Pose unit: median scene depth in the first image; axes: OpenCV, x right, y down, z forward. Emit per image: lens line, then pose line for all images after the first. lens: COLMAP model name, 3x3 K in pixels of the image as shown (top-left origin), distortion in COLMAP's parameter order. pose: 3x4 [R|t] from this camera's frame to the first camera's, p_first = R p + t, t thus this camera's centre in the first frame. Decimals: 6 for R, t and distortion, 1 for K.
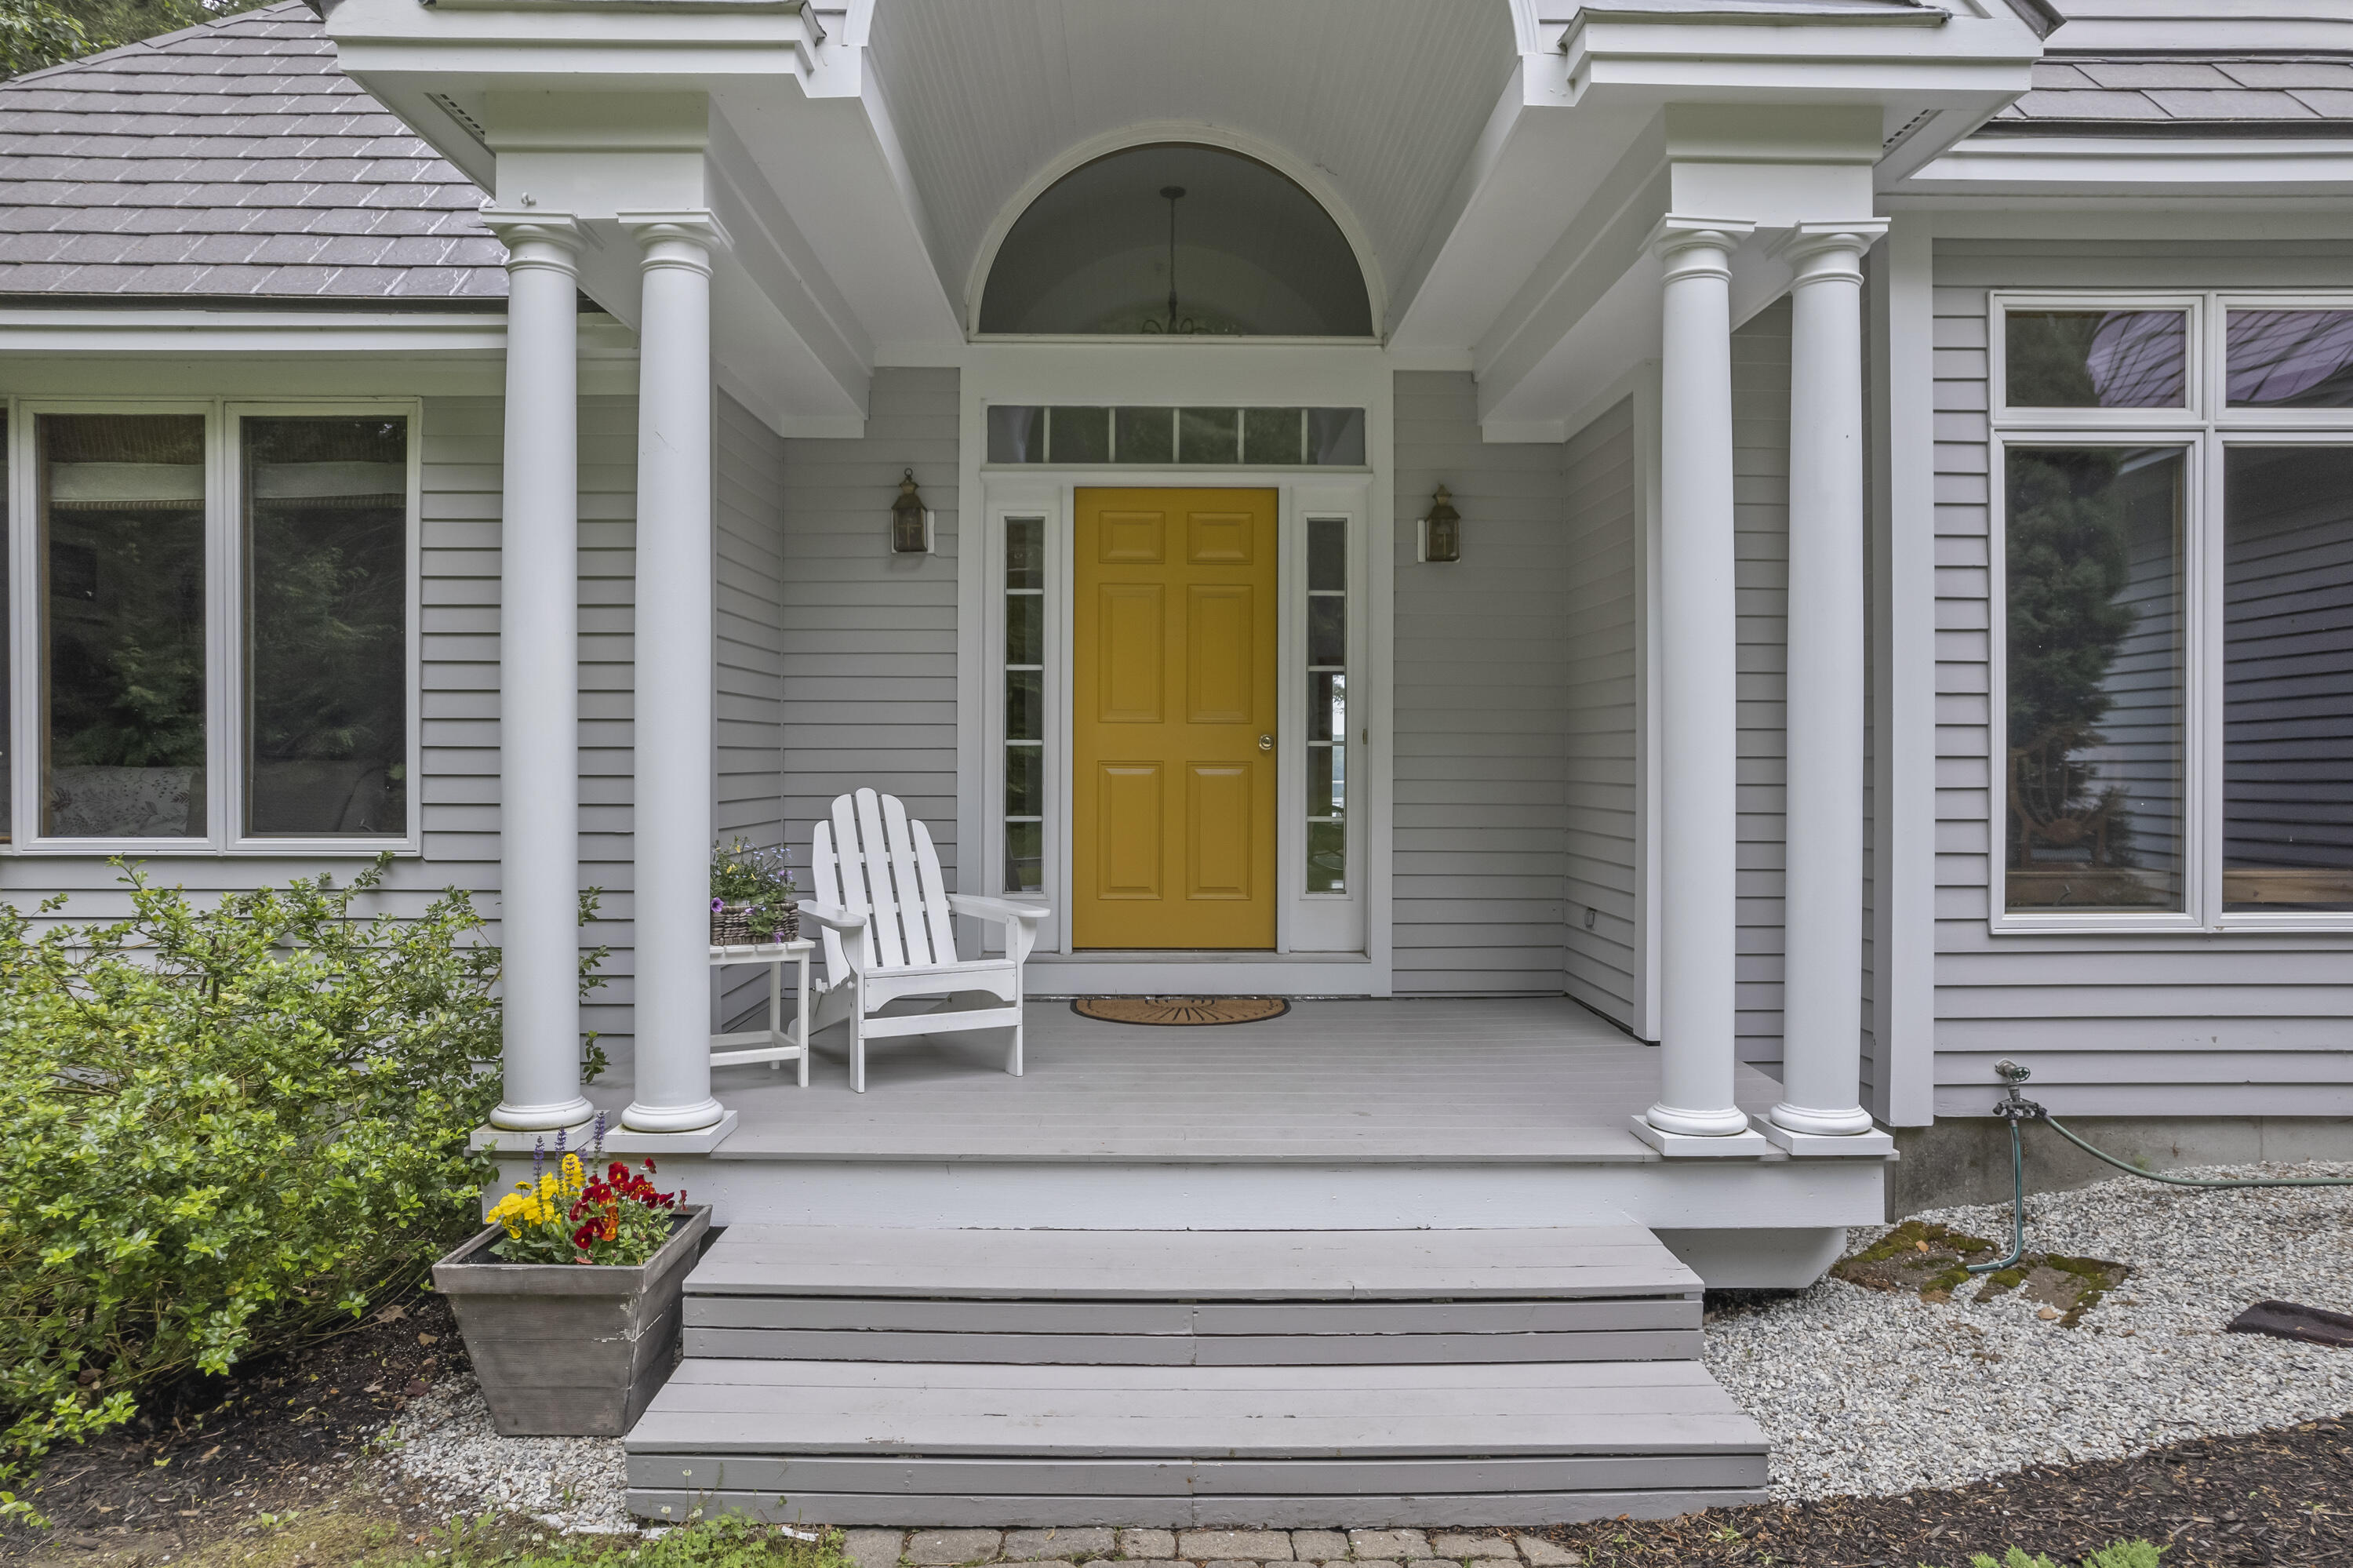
lens RADIAL K [[1507.1, 0, 1176.5], [0, 1507.1, 784.0], [0, 0, 1]] dist [-0.070135, 0.055141]
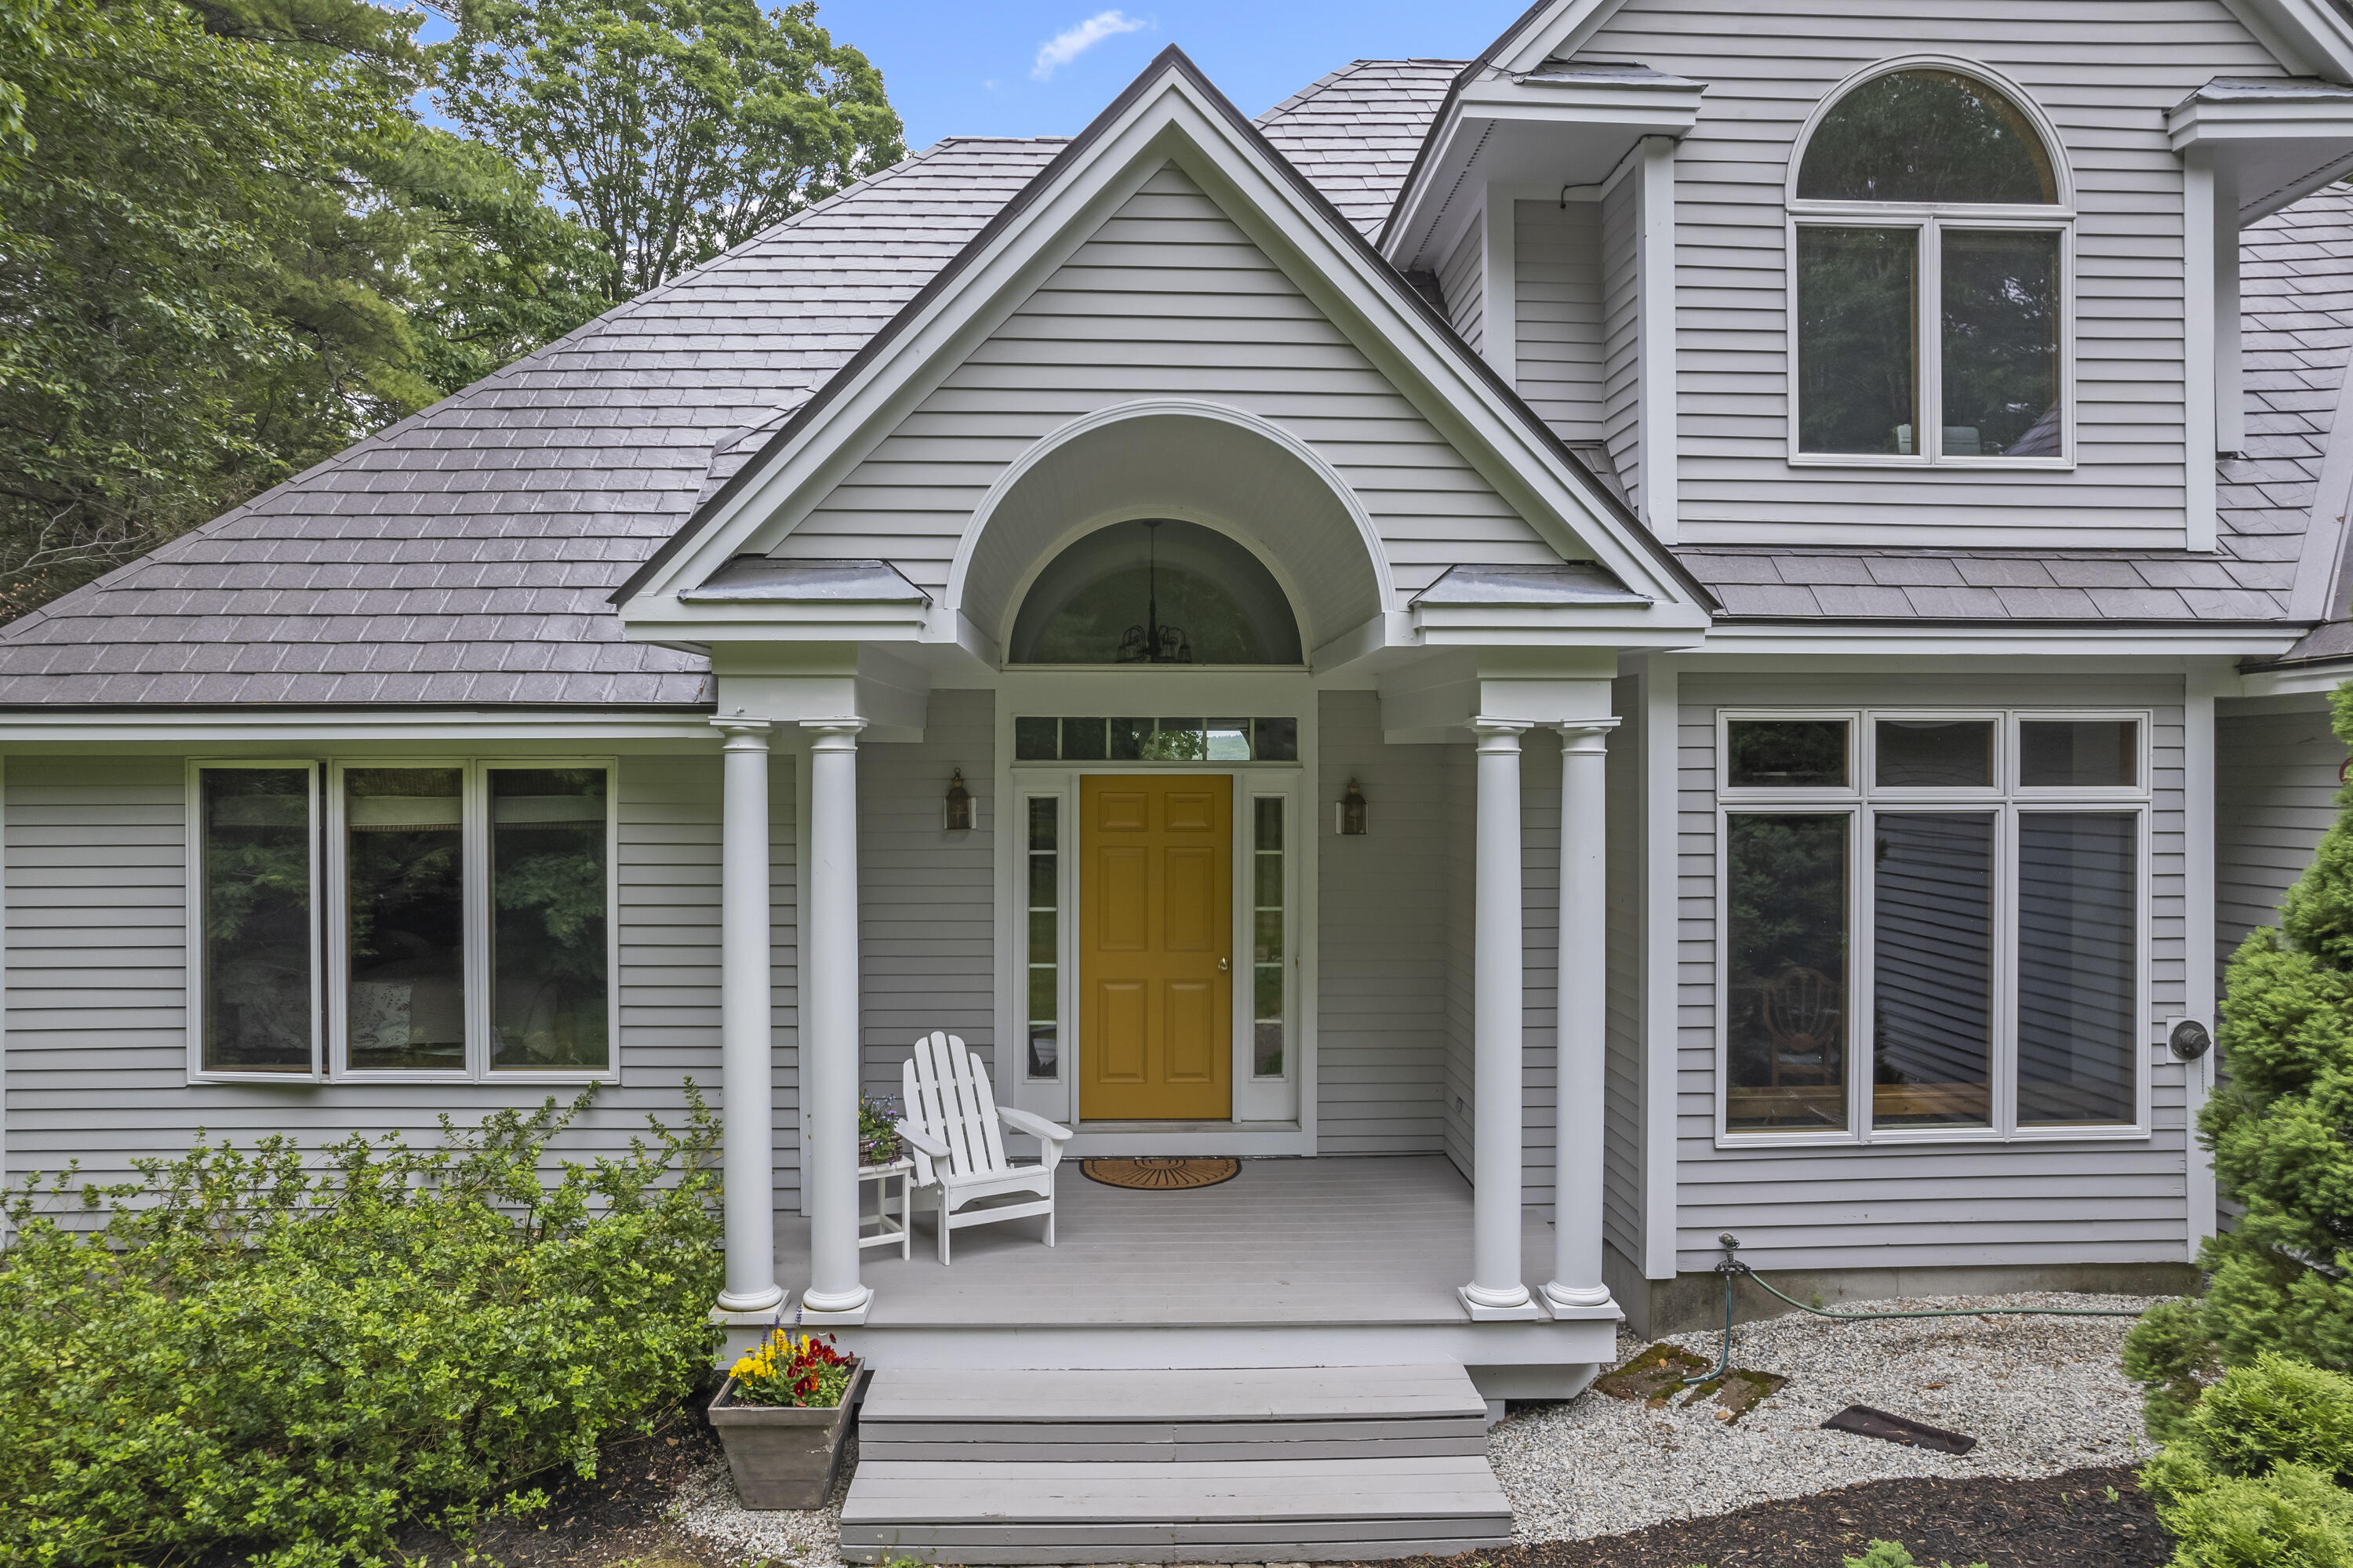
lens RADIAL K [[1496.8, 0, 1176.5], [0, 1496.8, 784.0], [0, 0, 1]] dist [-0.053922, 0.001675]
pose [[0.999796, -0.001858, 0.020097, -0.013828], [0.001911, 0.999995, -0.002624, -0.281319], [-0.020092, 0.002662, 0.999795, -0.501305]]
